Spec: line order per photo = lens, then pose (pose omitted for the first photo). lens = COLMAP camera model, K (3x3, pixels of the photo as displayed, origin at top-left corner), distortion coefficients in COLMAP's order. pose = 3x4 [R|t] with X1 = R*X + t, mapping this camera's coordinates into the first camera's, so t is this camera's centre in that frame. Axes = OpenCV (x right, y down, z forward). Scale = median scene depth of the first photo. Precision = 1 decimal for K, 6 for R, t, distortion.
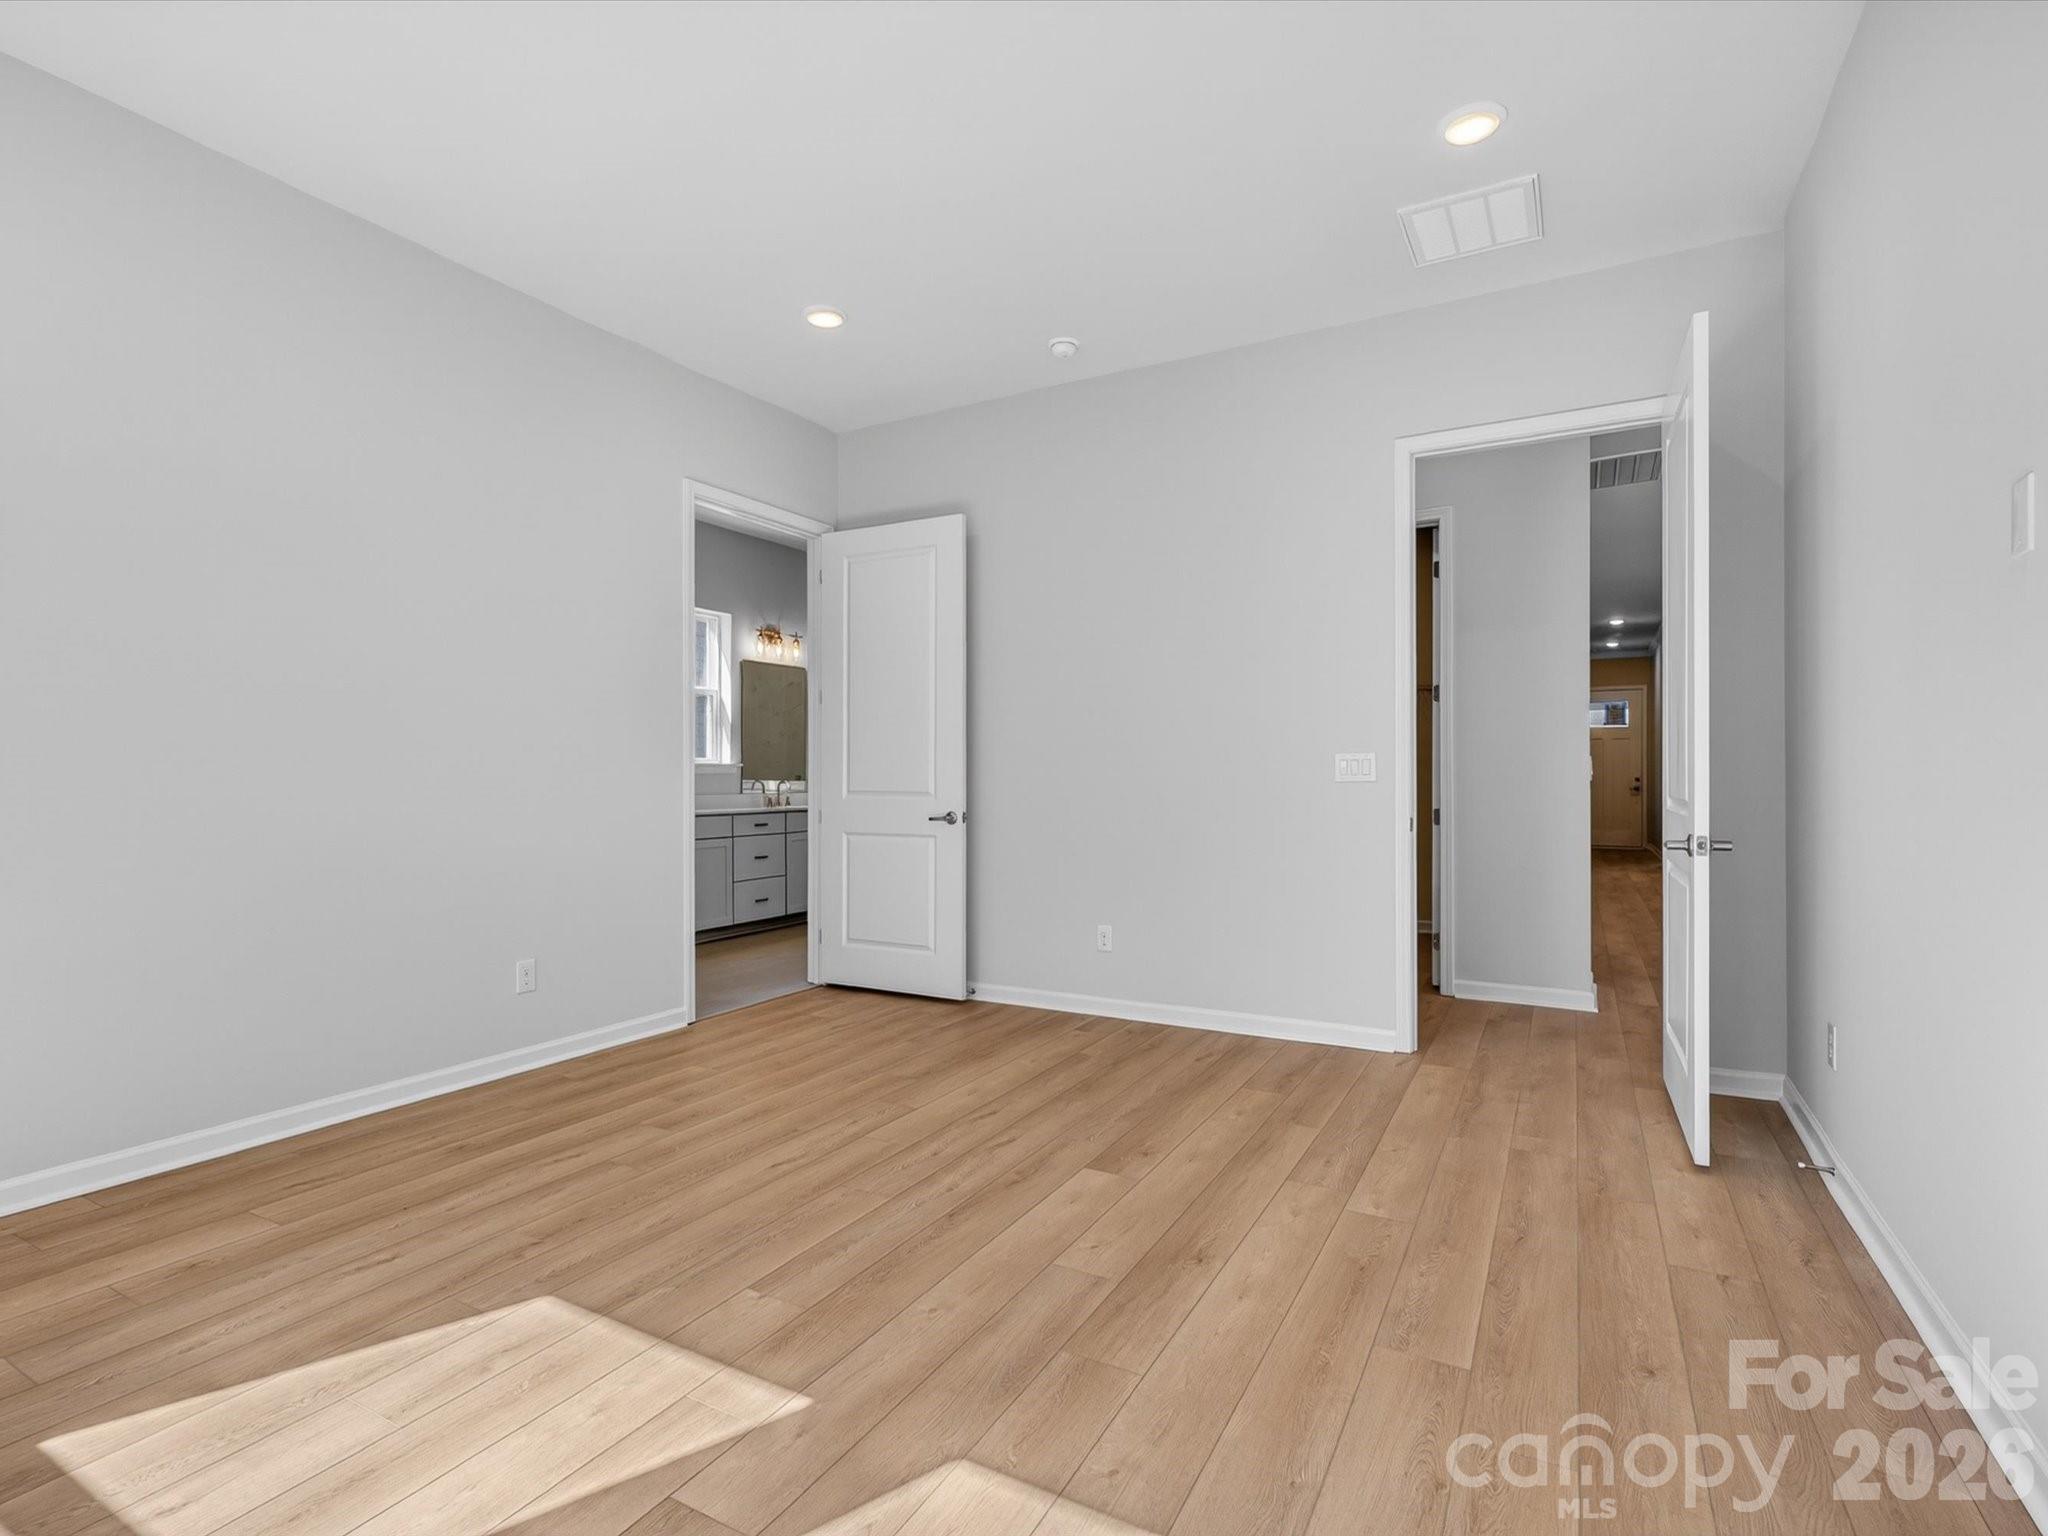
lens RADIAL K [[986.5, 0, 1030.1], [0, 986.5, 770.5], [0, 0, 1]] dist [-0.002586, -0.002255]
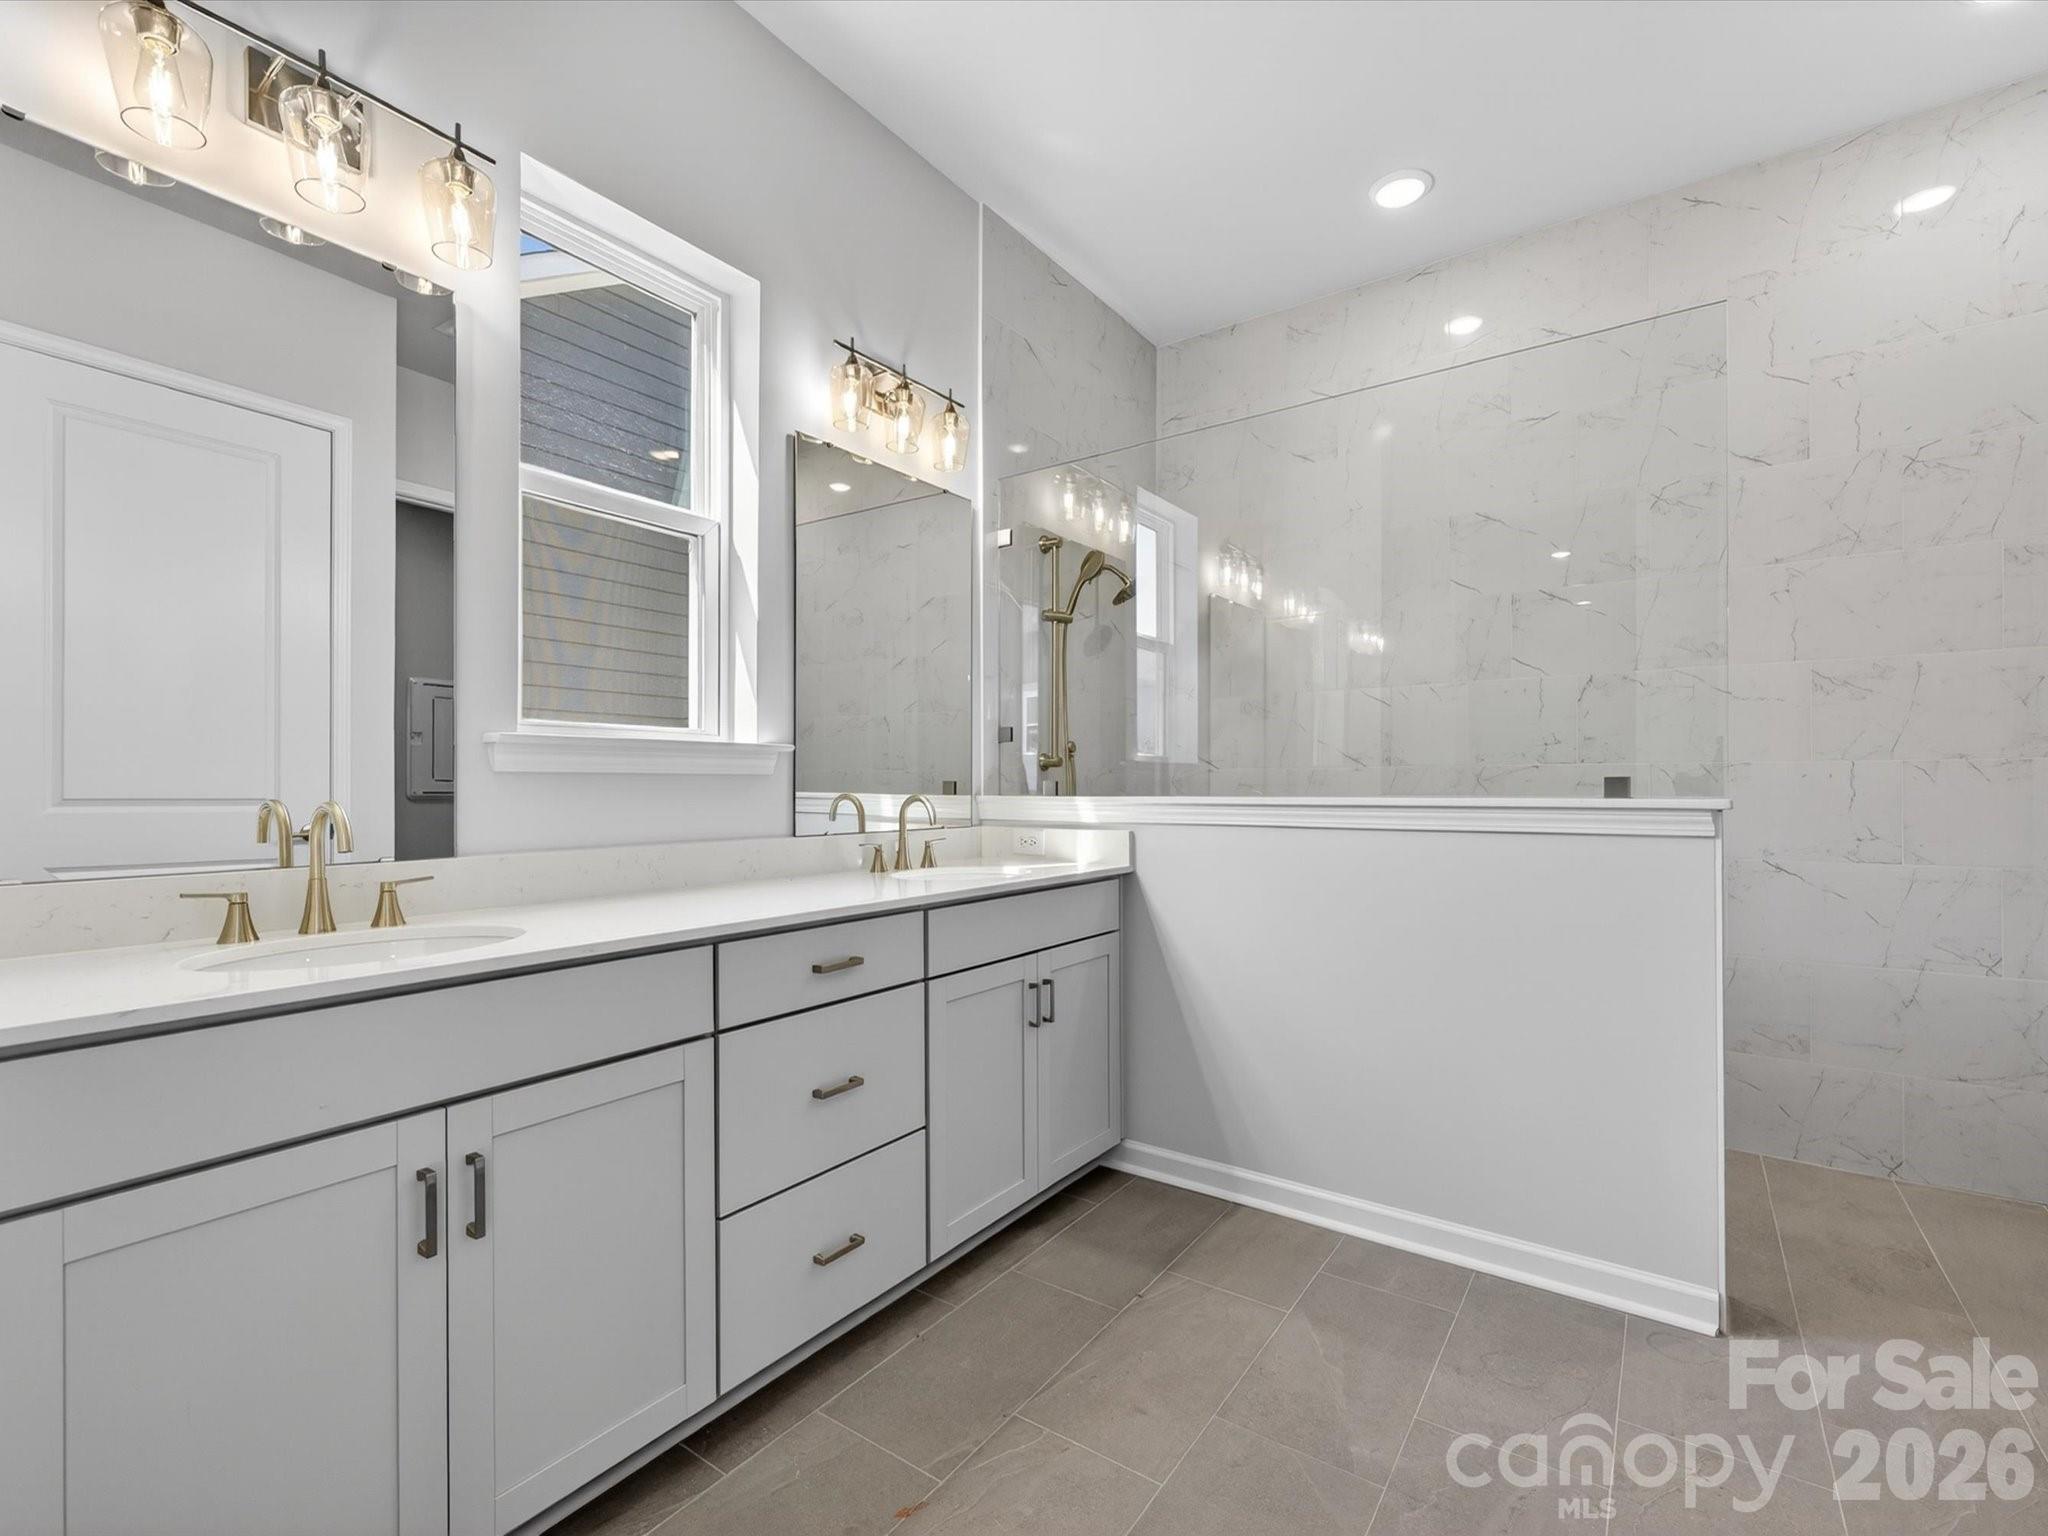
lens RADIAL K [[986.5, 0, 1020.7], [0, 986.5, 775.3], [0, 0, 1]] dist [-0.002586, -0.002255]
pose [[0.991612, -0.002733, -0.129221, -0.174669], [0.001948, 0.999979, -0.006200, 0.005881], [0.129235, 0.005897, 0.991596, 0.683591]]
